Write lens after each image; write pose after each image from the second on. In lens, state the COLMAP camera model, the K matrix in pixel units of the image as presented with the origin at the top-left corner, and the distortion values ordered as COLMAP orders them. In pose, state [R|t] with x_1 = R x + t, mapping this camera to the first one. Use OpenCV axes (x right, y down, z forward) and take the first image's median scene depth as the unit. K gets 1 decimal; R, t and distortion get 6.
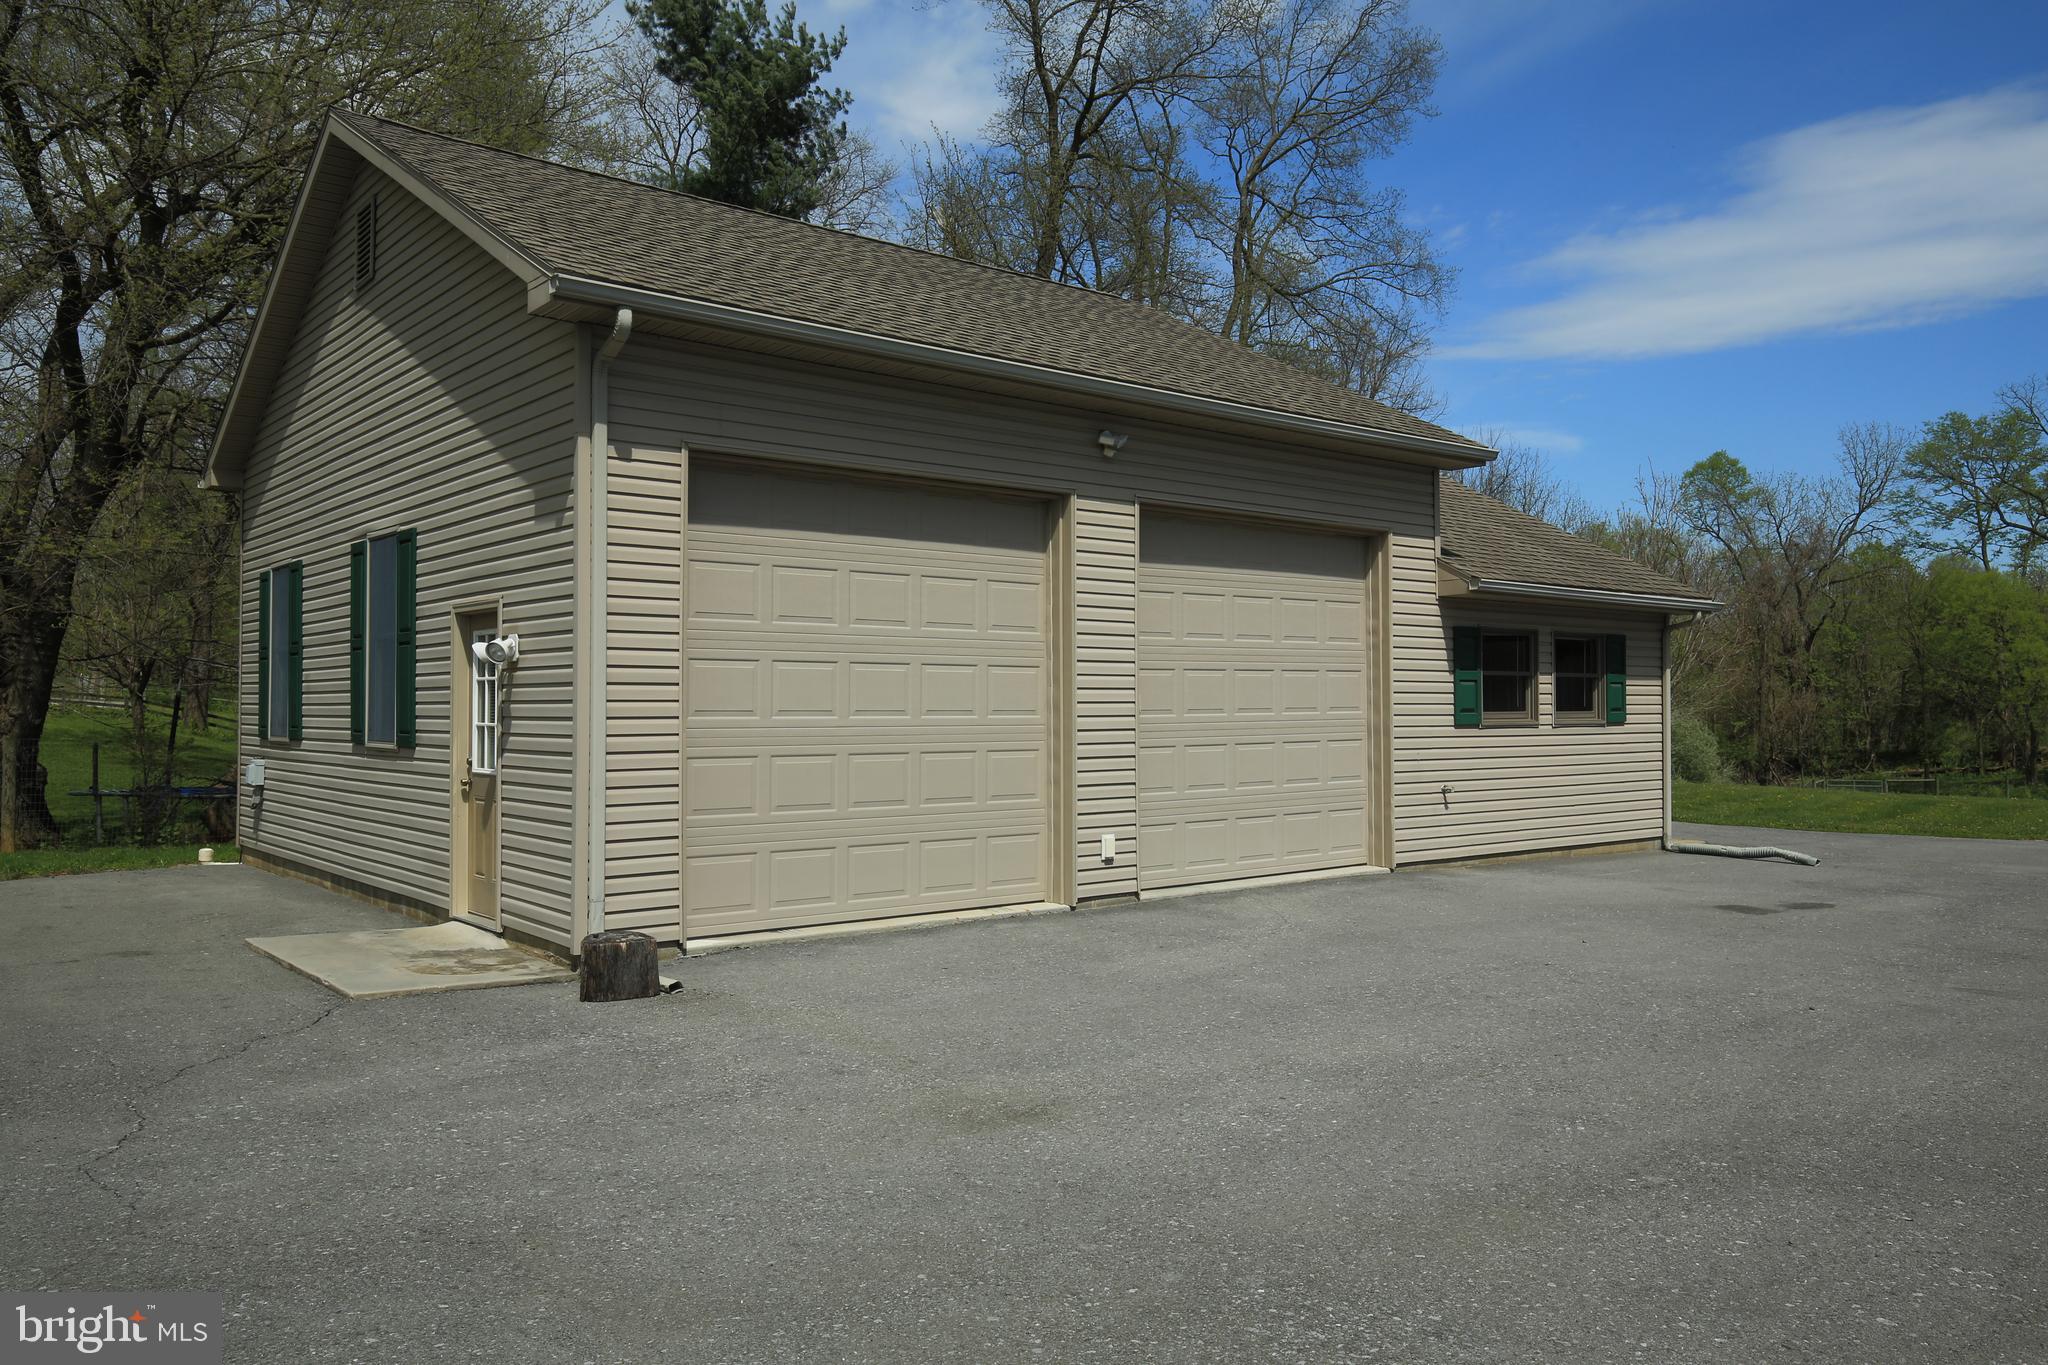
lens RADIAL K [[1484.6, 0, 1024.0], [0, 1484.6, 682.5], [0, 0, 1]] dist [-0.001528, -0.000385]
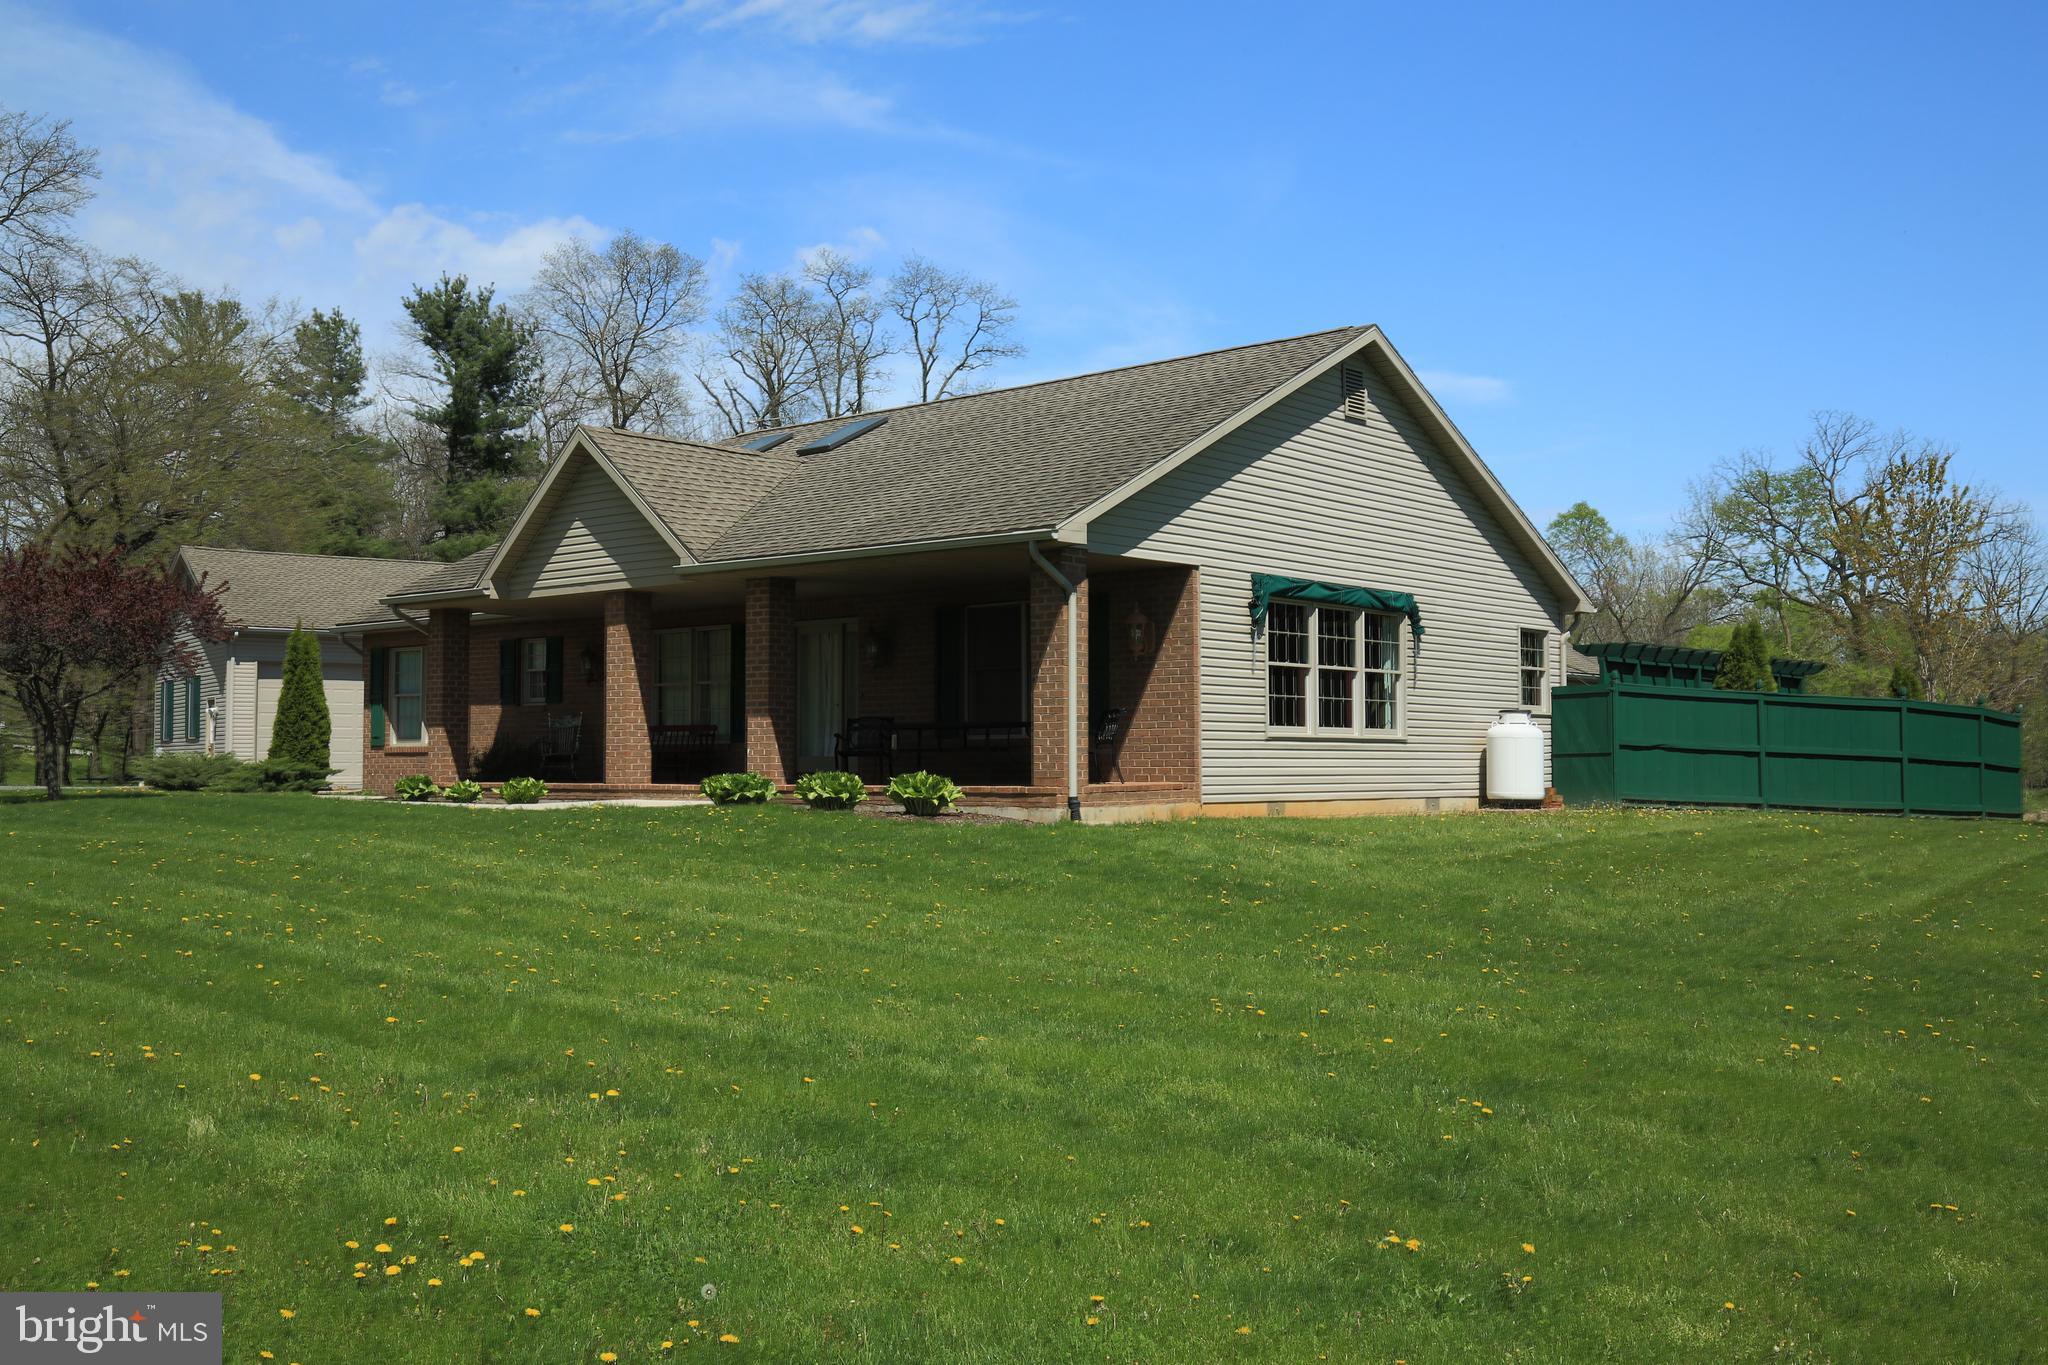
lens RADIAL K [[1817.0, 0, 1024.0], [0, 1817.0, 682.5], [0, 0, 1]] dist [0.014213, 0.009512]
pose [[0.998204, -0.001195, -0.059902, 1.748158], [-0.000345, 0.999670, -0.025700, 0.022484], [0.059913, 0.025675, 0.997873, -3.103035]]
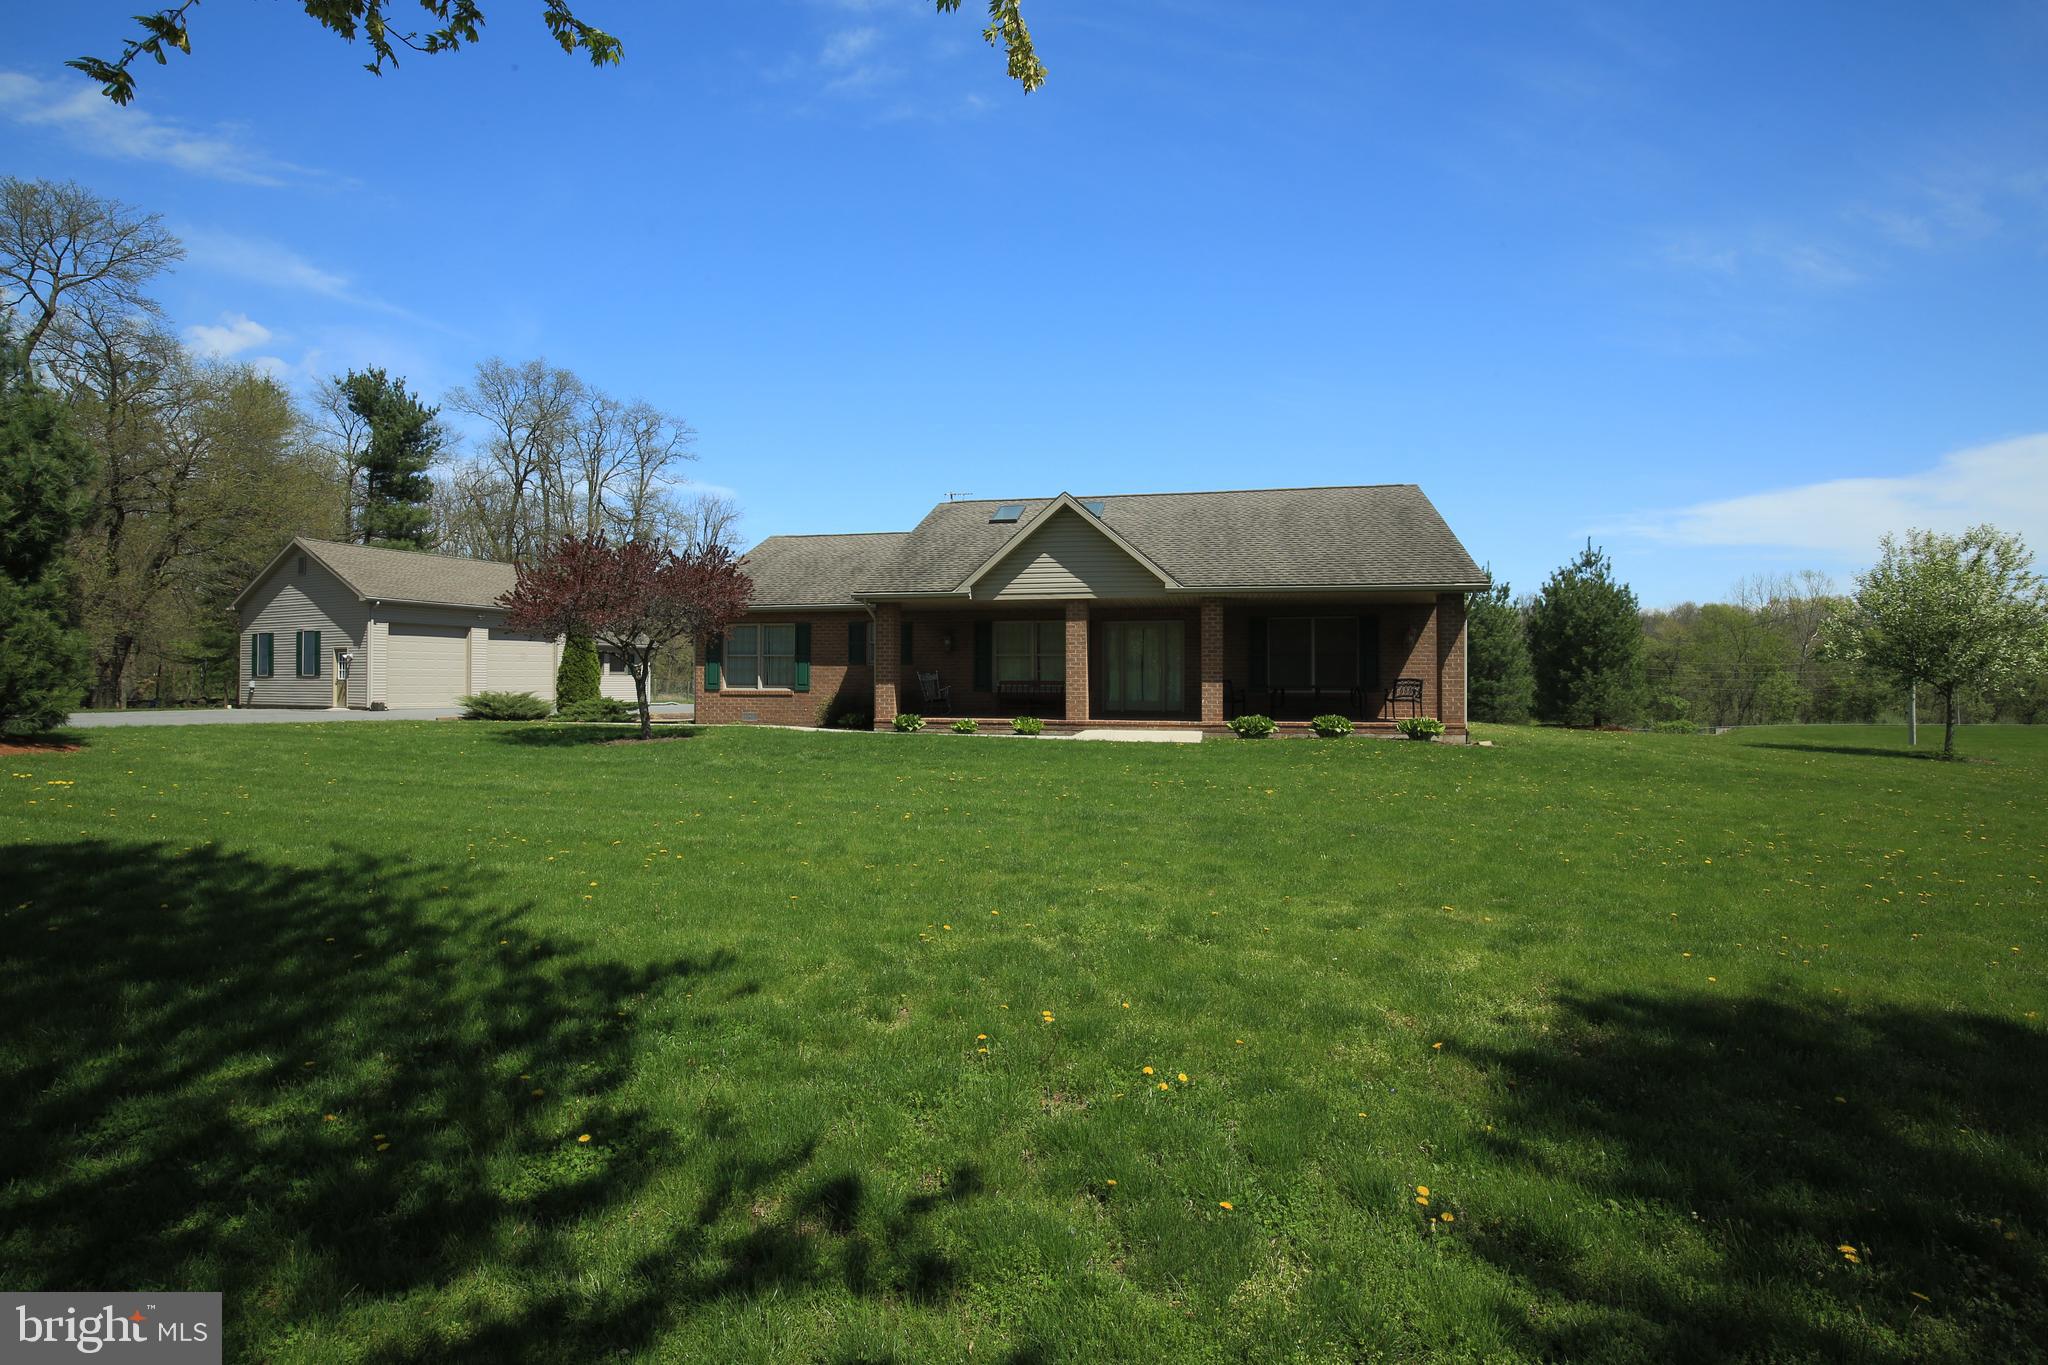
lens RADIAL K [[862.0, 0, 1024.0], [0, 862.0, 682.5], [0, 0, 1]] dist [-0.050745, -0.000171]
pose [[0.886765, -0.000412, 0.462220, 0.369542], [-0.010294, 0.999734, 0.020640, -0.014266], [-0.462106, -0.023061, 0.886525, -2.426691]]
